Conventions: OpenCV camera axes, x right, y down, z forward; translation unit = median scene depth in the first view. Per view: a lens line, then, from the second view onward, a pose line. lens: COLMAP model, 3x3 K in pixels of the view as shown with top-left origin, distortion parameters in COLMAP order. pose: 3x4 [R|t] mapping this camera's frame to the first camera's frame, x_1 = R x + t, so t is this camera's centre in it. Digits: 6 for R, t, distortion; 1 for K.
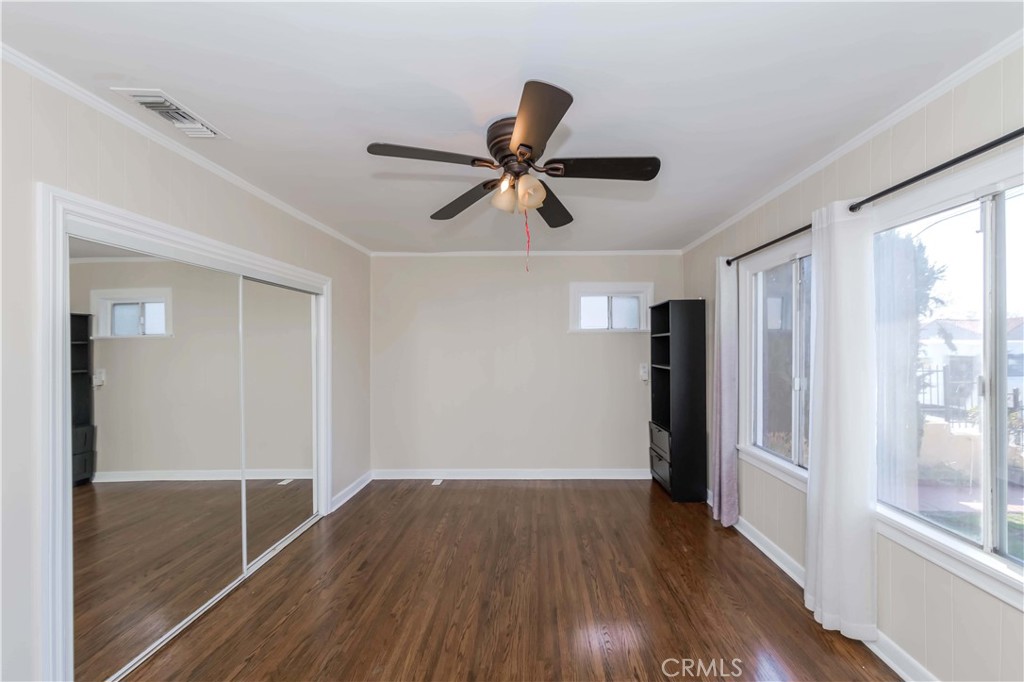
lens RADIAL K [[369.3, 0, 526.7], [0, 369.3, 348.5], [0, 0, 1]] dist [-0.001073, -0.000124]
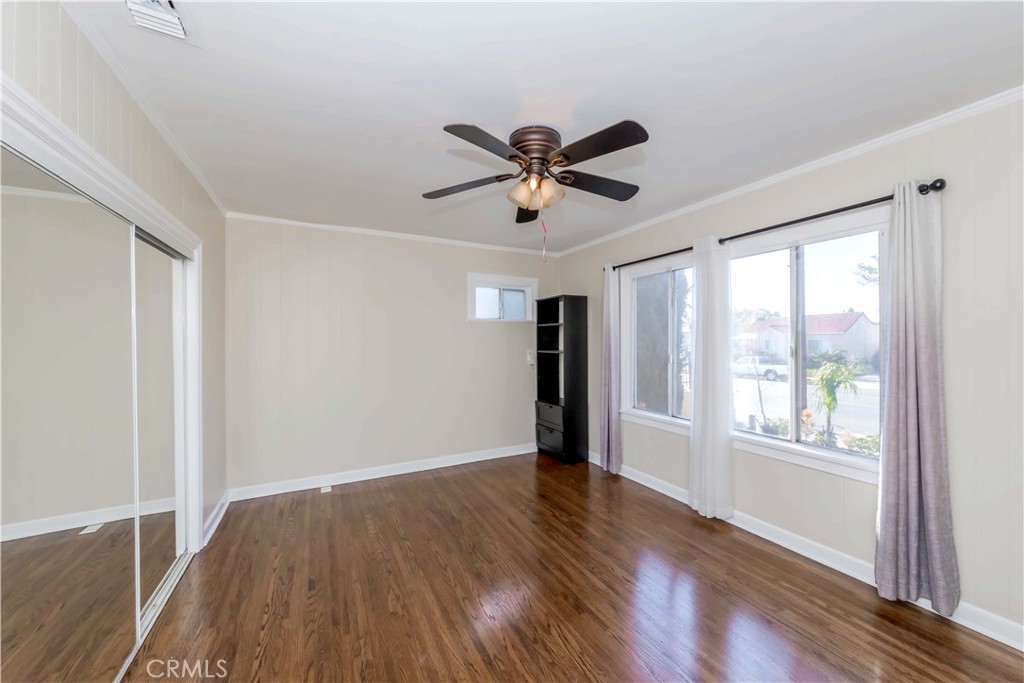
lens RADIAL K [[381.1, 0, 512.0], [0, 381.1, 341.5], [0, 0, 1]] dist [-0.000040, -0.000072]
pose [[0.878825, 0.001415, 0.477143, -0.385257], [0.001606, 0.999981, -0.005923, 0.028635], [-0.477142, 0.005972, 0.878806, 0.003942]]
